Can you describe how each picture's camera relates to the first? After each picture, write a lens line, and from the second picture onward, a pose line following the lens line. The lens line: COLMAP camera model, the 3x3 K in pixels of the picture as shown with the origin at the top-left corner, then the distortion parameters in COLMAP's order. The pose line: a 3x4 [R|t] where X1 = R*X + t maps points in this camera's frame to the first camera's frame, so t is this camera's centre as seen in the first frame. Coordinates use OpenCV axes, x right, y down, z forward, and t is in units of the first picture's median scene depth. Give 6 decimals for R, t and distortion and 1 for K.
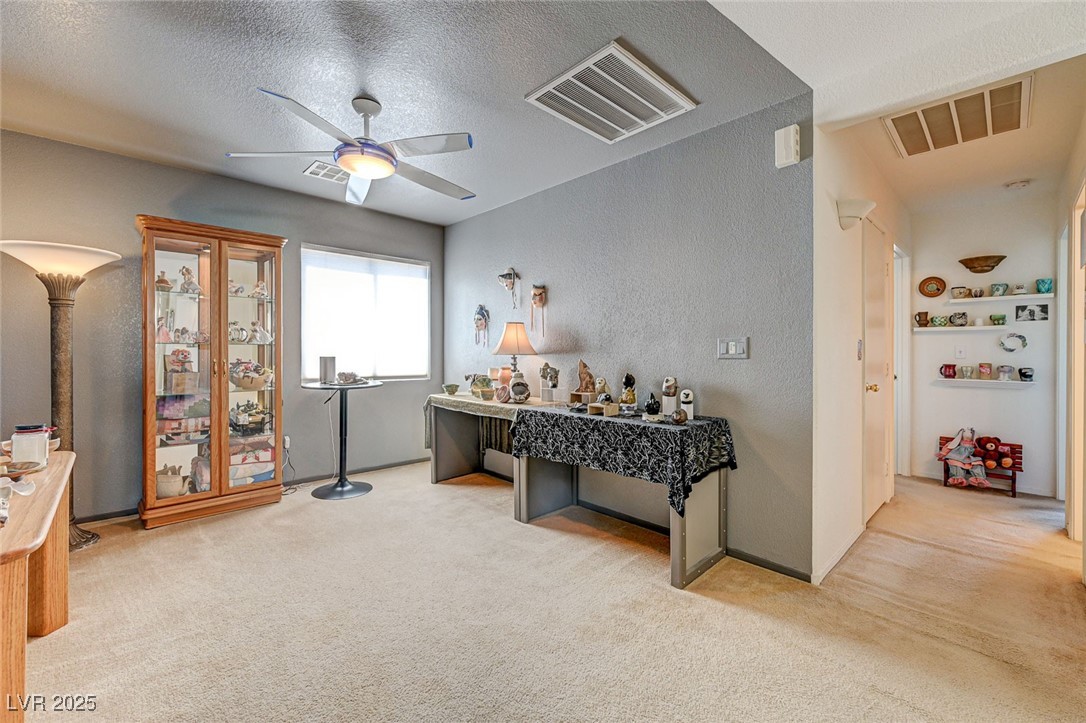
lens RADIAL K [[441.3, 0, 542.3], [0, 441.3, 352.0], [0, 0, 1]] dist [-0.001533, 0.000143]
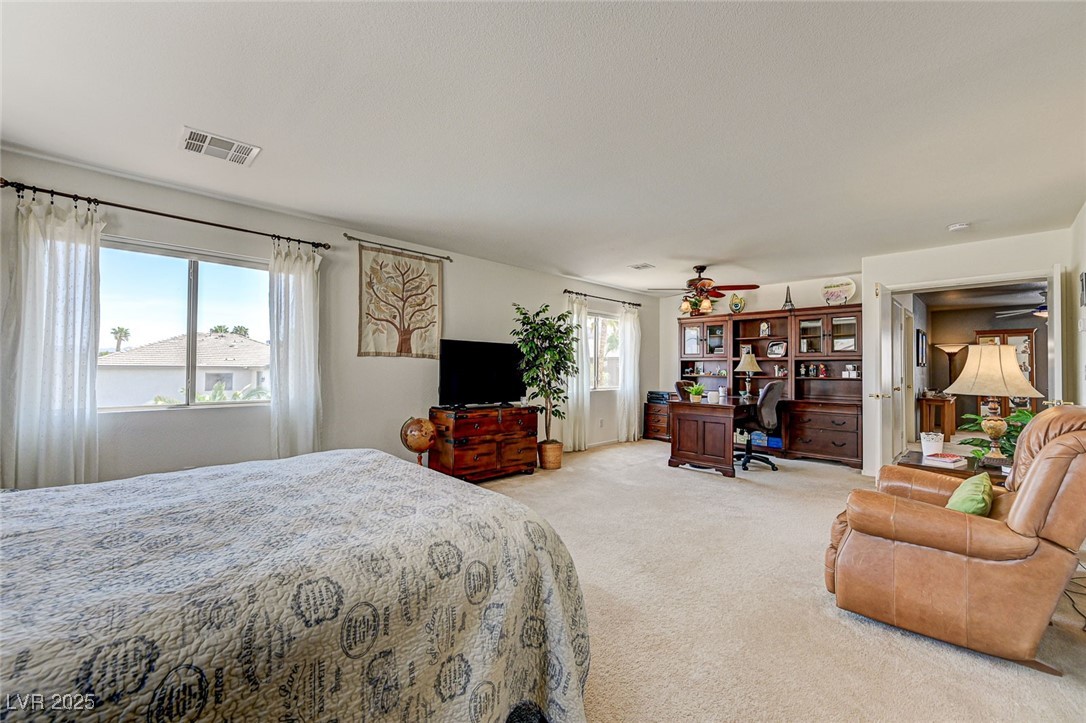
lens RADIAL K [[441.3, 0, 542.8], [0, 441.3, 357.1], [0, 0, 1]] dist [-0.001533, 0.000143]
pose [[0.004351, -0.017141, -0.999844, 1.900482], [-0.006348, 0.999832, -0.017169, -0.038207], [0.999970, 0.006422, 0.004242, -1.797246]]
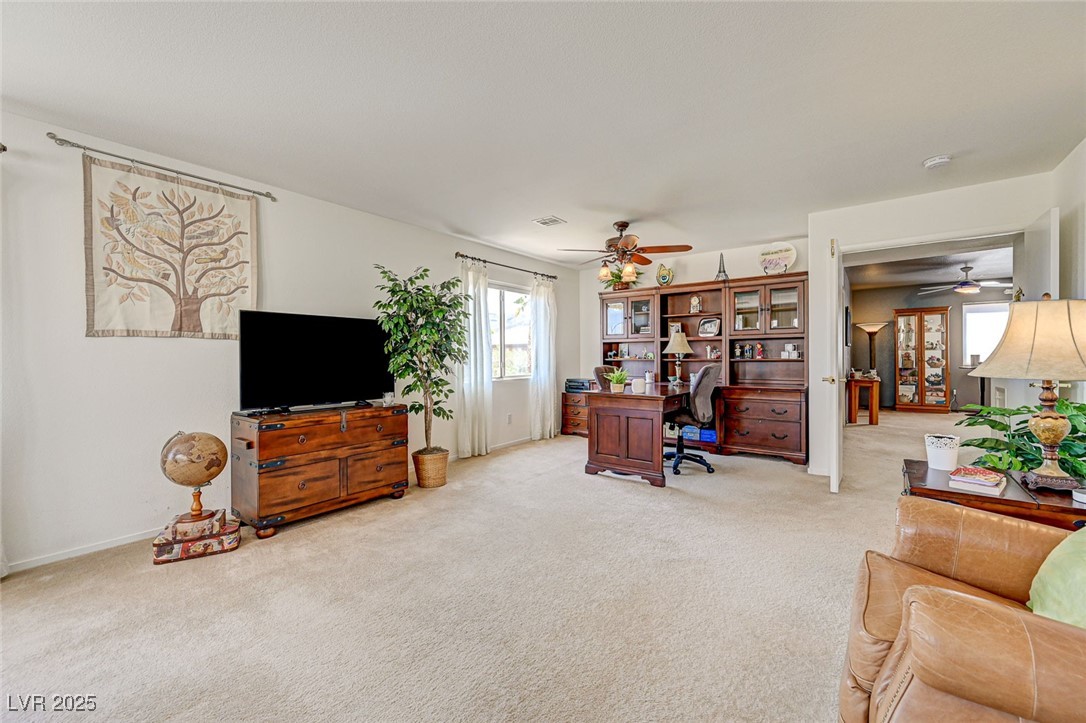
lens RADIAL K [[441.3, 0, 538.6], [0, 441.3, 354.4], [0, 0, 1]] dist [-0.001533, 0.000143]
pose [[0.144601, 0.004155, -0.989481, 1.542344], [0.008950, 0.999945, 0.005507, -0.025076], [0.989450, -0.009652, 0.144556, -1.649120]]
